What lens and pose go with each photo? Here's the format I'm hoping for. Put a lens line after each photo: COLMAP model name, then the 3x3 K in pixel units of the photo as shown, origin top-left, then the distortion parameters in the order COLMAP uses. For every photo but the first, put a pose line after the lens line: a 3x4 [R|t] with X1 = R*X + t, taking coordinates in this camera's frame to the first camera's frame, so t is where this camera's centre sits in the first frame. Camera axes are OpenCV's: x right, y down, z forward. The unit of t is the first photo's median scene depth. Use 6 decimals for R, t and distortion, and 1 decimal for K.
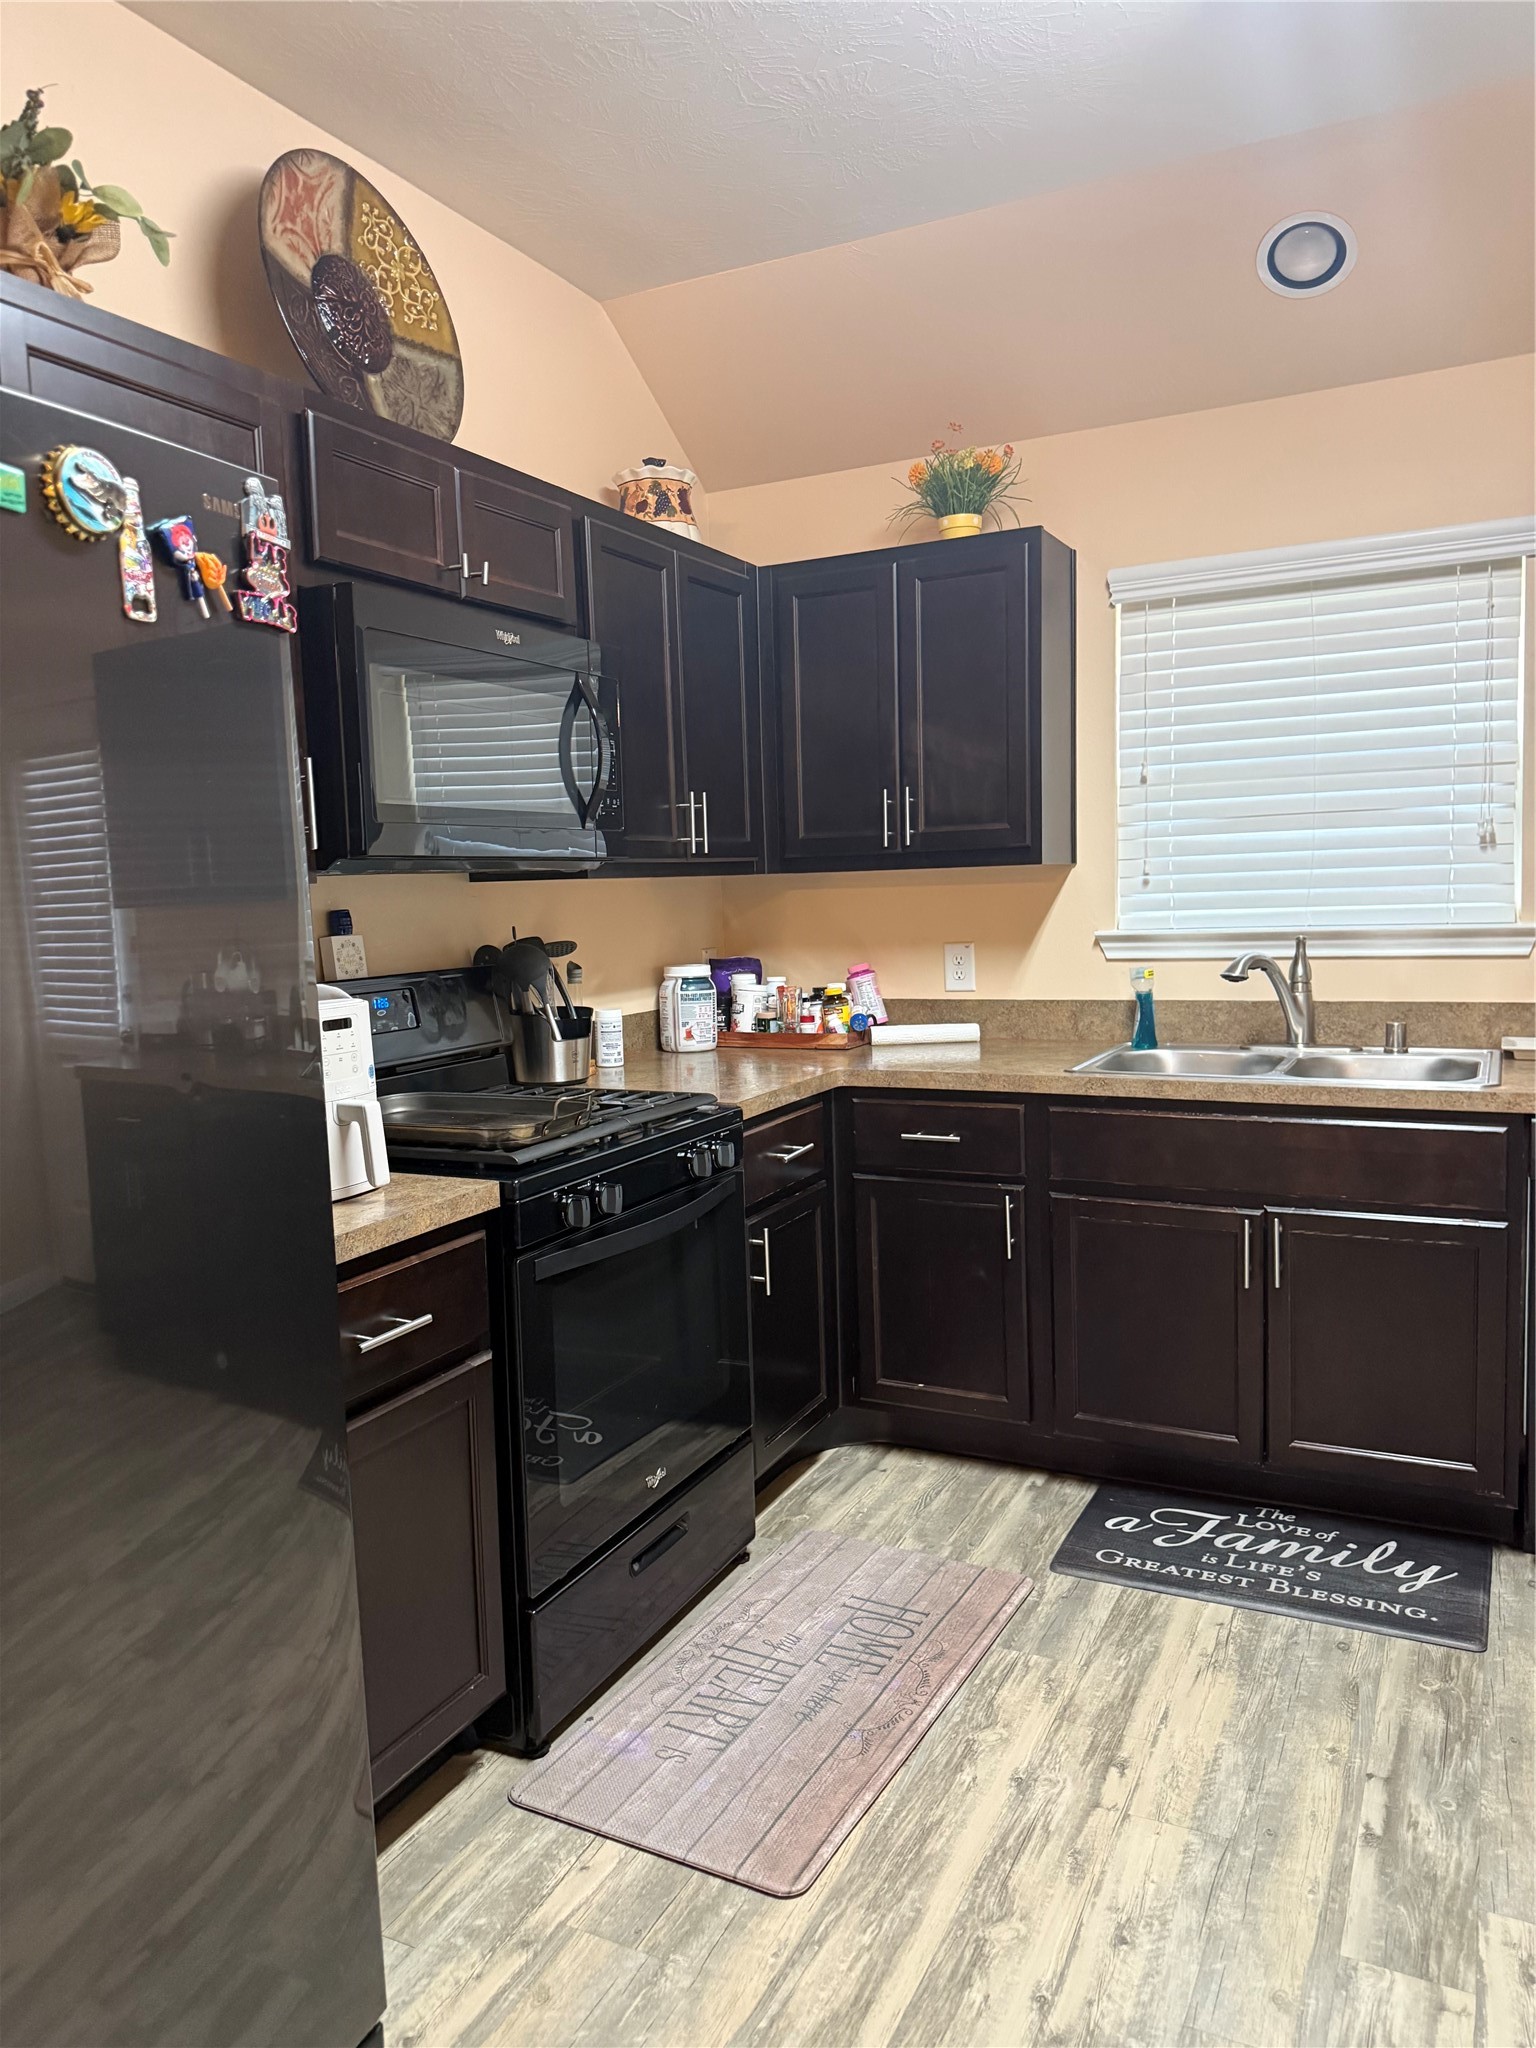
lens RADIAL K [[1425.3, 0, 762.9], [0, 1425.3, 1015.5], [0, 0, 1]] dist [0.141400, -0.287106]
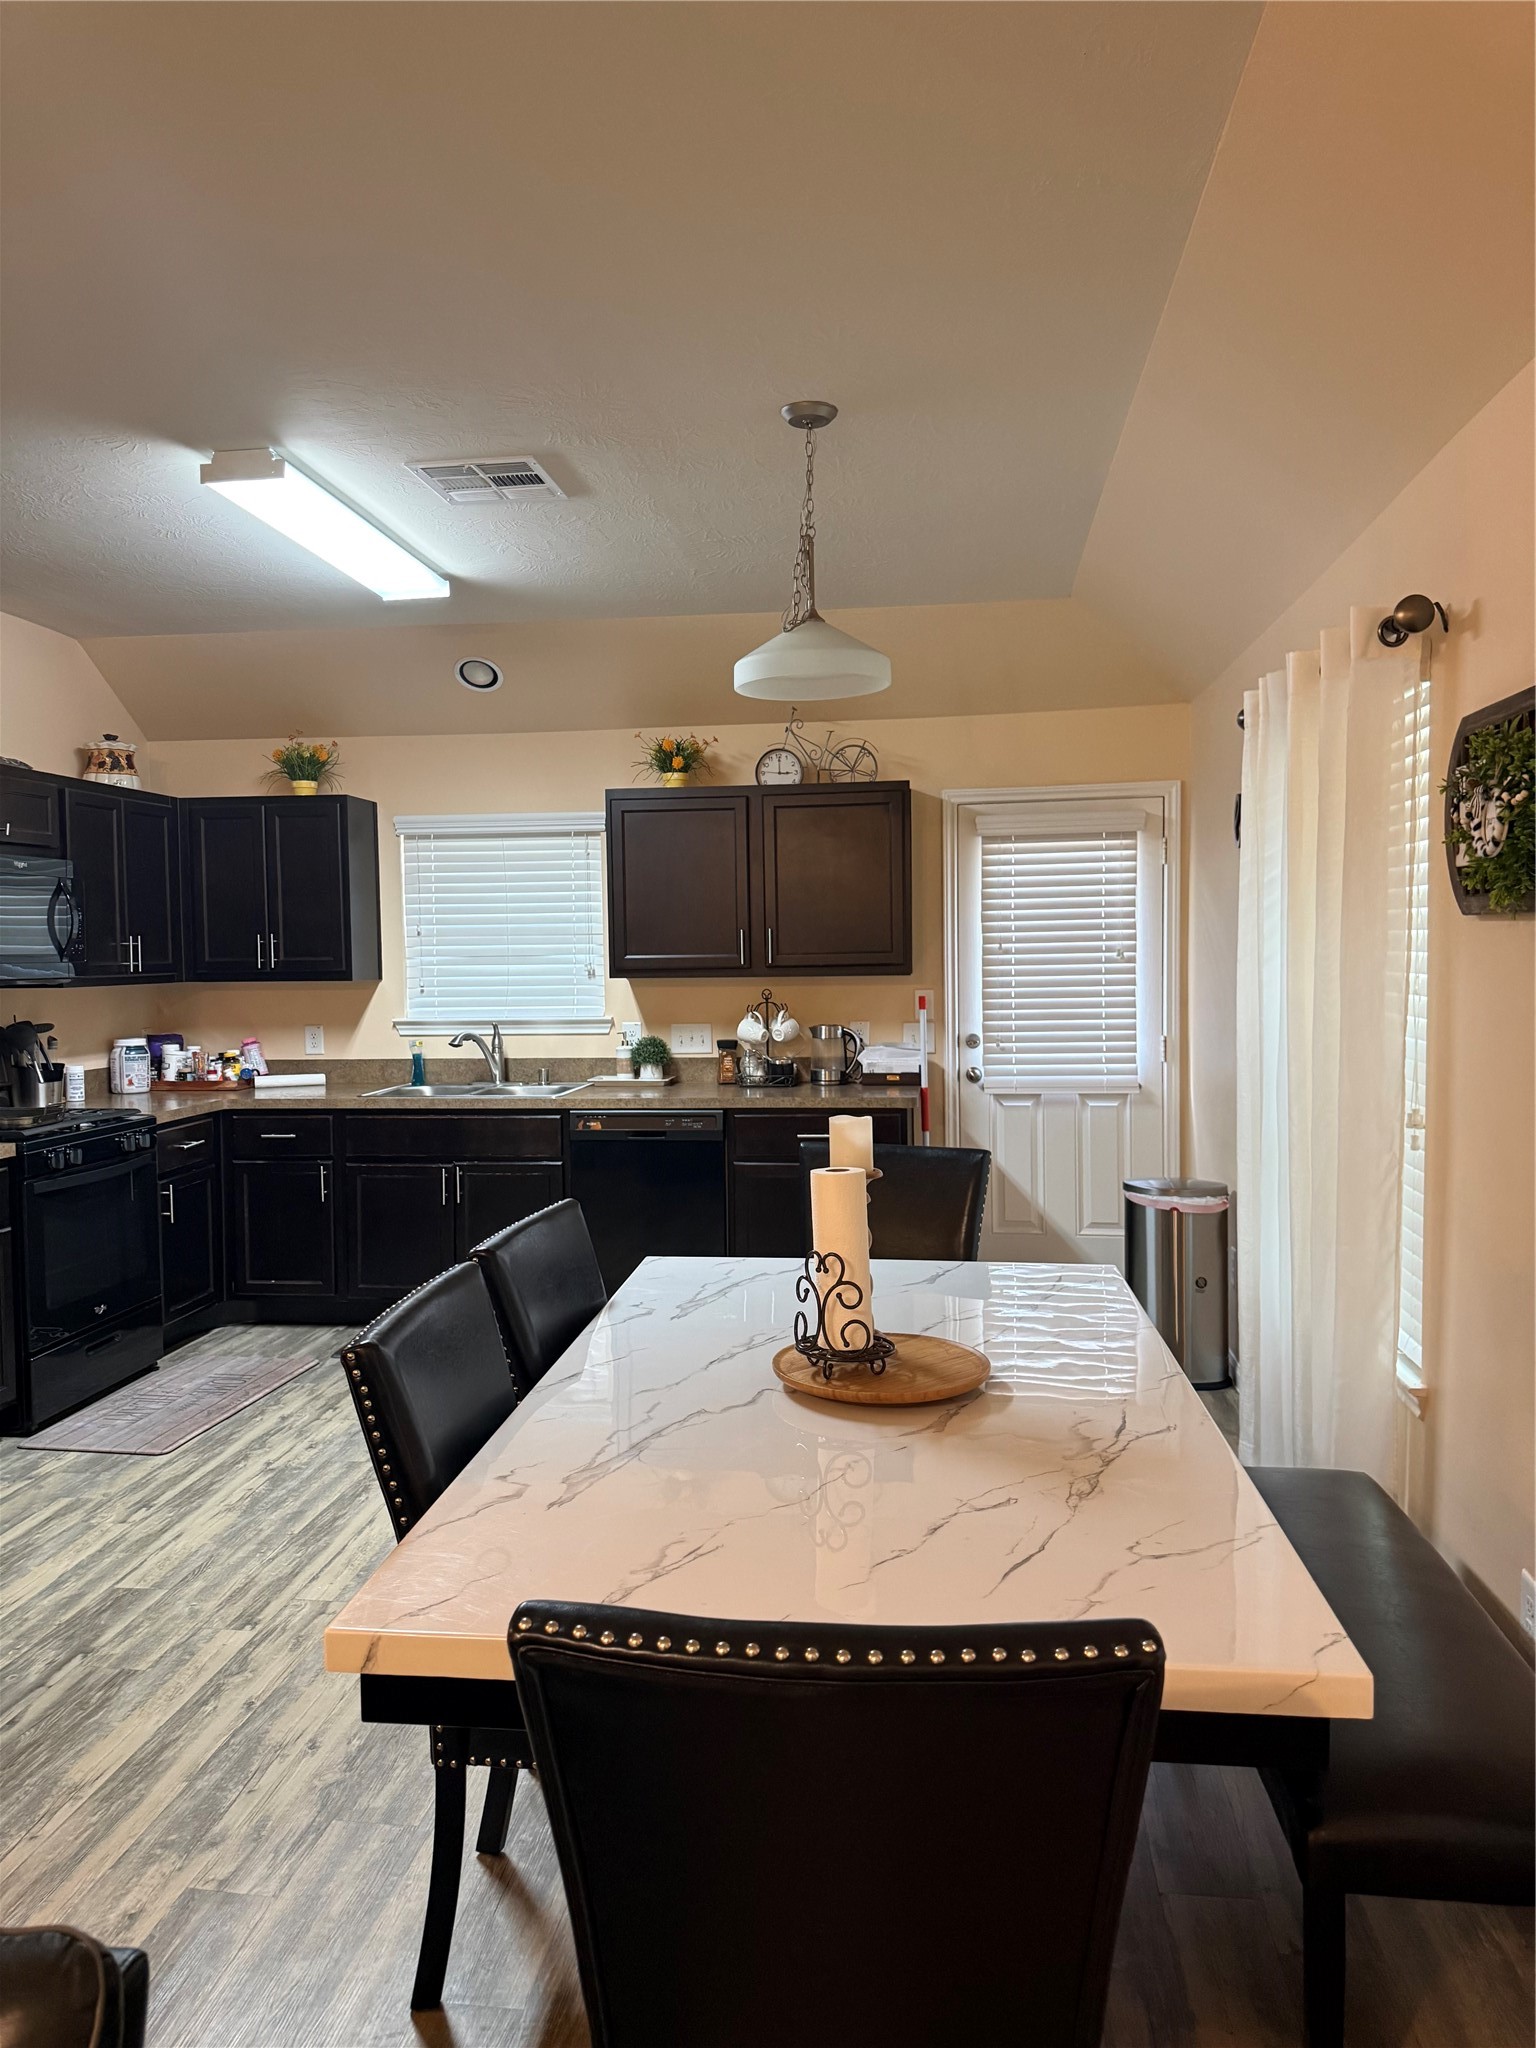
lens RADIAL K [[1425.3, 0, 762.9], [0, 1425.3, 1015.5], [0, 0, 1]] dist [0.141400, -0.287106]
pose [[0.943773, 0.006079, 0.330538, 0.087375], [0.012576, 0.998447, -0.054272, 0.039351], [-0.330355, 0.055377, 0.942231, -0.837377]]
